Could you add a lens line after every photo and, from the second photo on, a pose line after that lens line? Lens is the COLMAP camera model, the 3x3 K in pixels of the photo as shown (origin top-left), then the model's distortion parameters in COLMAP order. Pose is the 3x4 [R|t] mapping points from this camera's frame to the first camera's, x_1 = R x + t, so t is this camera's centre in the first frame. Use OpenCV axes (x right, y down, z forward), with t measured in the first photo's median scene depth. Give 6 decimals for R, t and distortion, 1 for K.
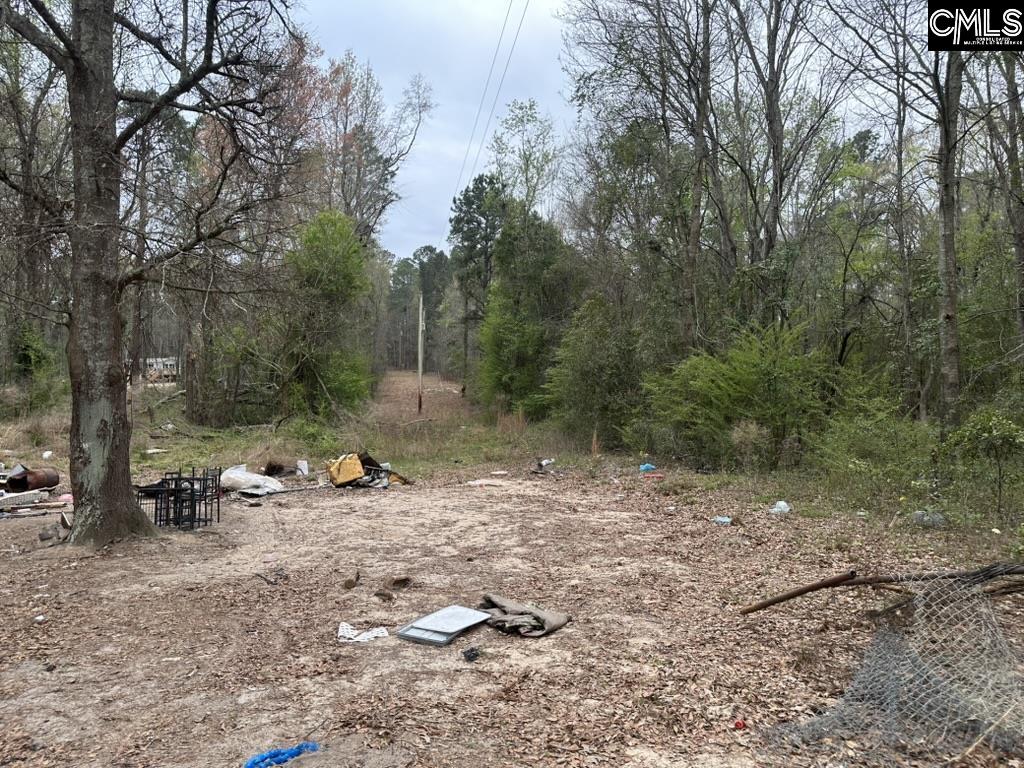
lens RADIAL K [[712.3, 0, 505.5], [0, 712.3, 388.3], [0, 0, 1]] dist [0.163826, -0.240847]
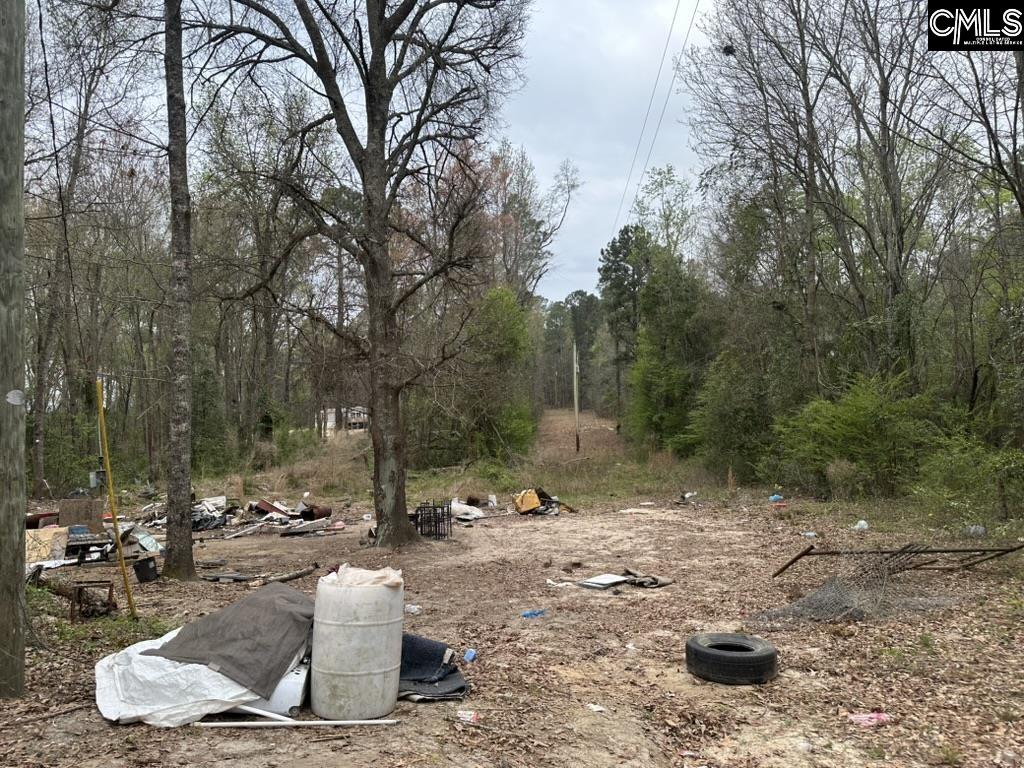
lens RADIAL K [[712.3, 0, 505.5], [0, 712.3, 388.3], [0, 0, 1]] dist [0.163826, -0.240847]
pose [[0.975641, -0.049484, -0.213722, 0.022298], [0.039023, 0.997837, -0.052893, -0.018461], [0.215877, 0.043265, 0.975462, -0.210143]]
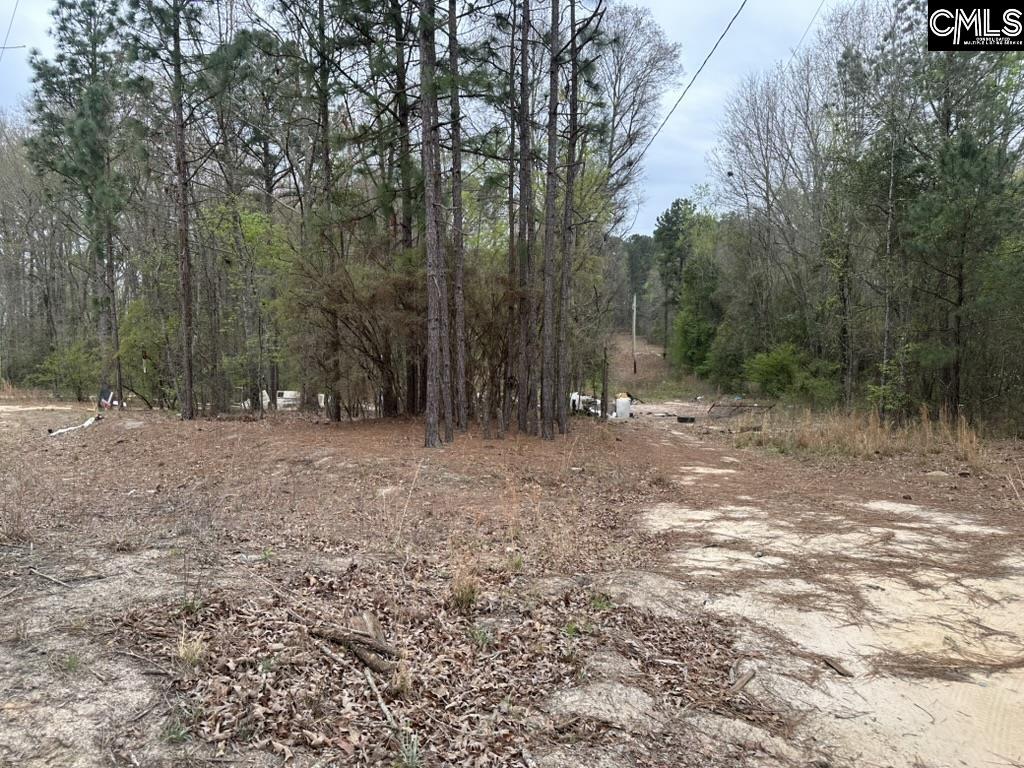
lens RADIAL K [[712.3, 0, 505.5], [0, 712.3, 388.3], [0, 0, 1]] dist [0.163826, -0.240847]
pose [[0.961154, -0.006098, -0.275946, 0.089978], [0.024365, 0.997727, 0.062819, -0.085780], [0.274936, -0.067102, 0.959118, -1.348682]]
